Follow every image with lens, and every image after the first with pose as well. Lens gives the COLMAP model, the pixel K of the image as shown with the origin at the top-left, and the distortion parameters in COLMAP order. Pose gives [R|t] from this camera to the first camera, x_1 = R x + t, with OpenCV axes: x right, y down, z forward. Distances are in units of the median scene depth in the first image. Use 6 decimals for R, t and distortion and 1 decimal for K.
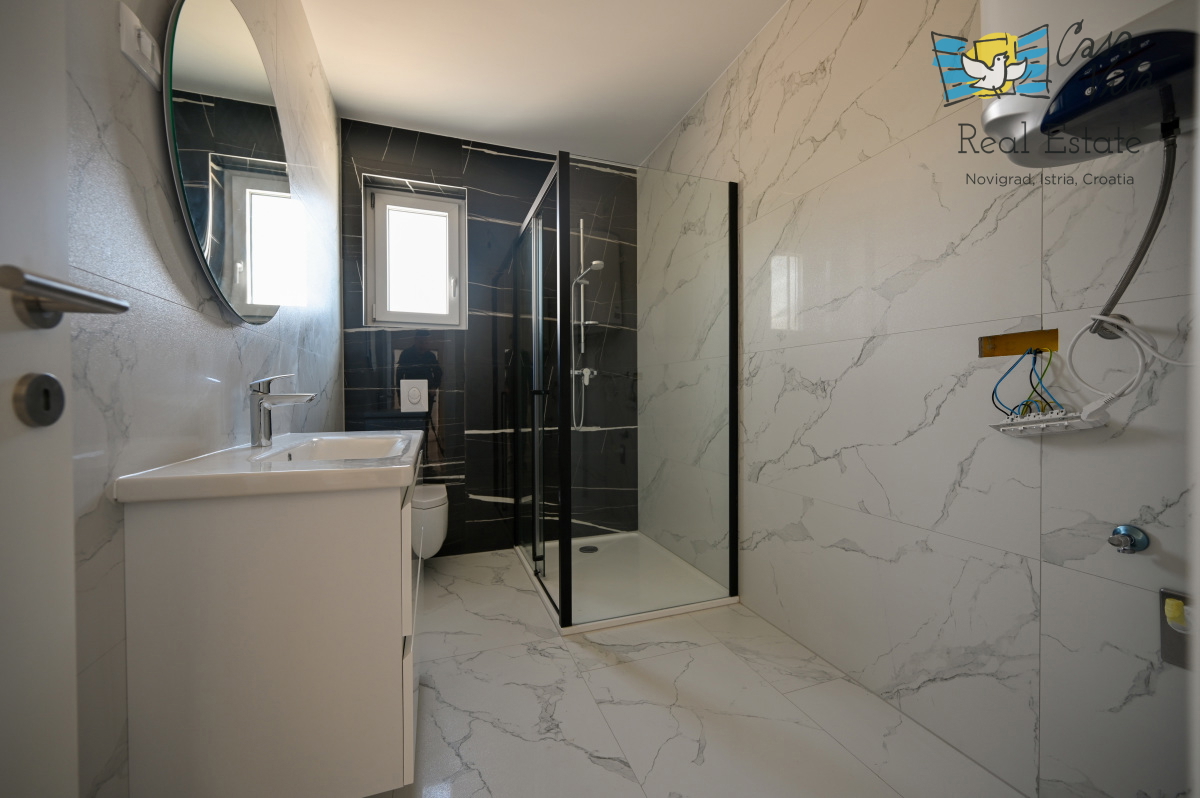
lens RADIAL K [[471.7, 0, 600.0], [0, 471.7, 399.0], [0, 0, 1]] dist [0.001060, 0.000200]
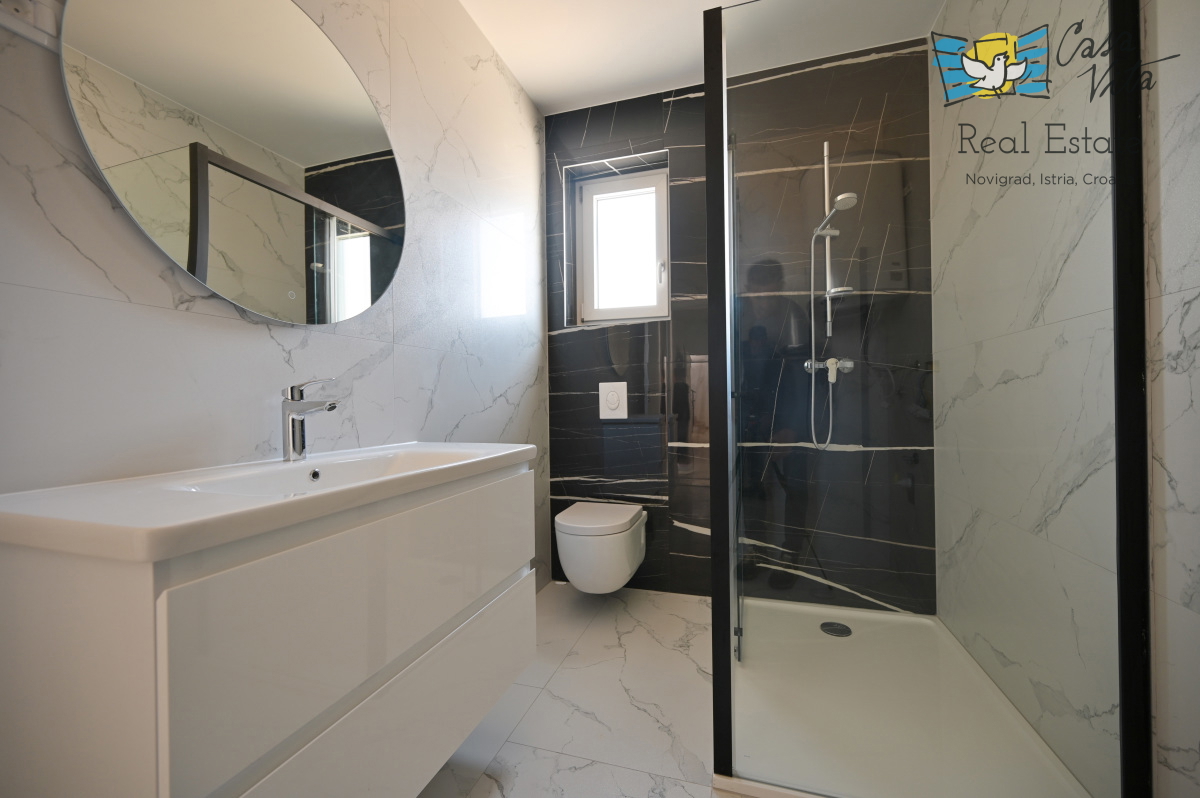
lens RADIAL K [[471.7, 0, 600.0], [0, 471.7, 399.0], [0, 0, 1]] dist [0.001060, 0.000200]
pose [[0.799402, -0.007914, -0.600745, 0.115259], [0.003420, 0.999957, -0.008622, -0.002102], [0.600787, 0.004838, 0.799394, 0.269174]]
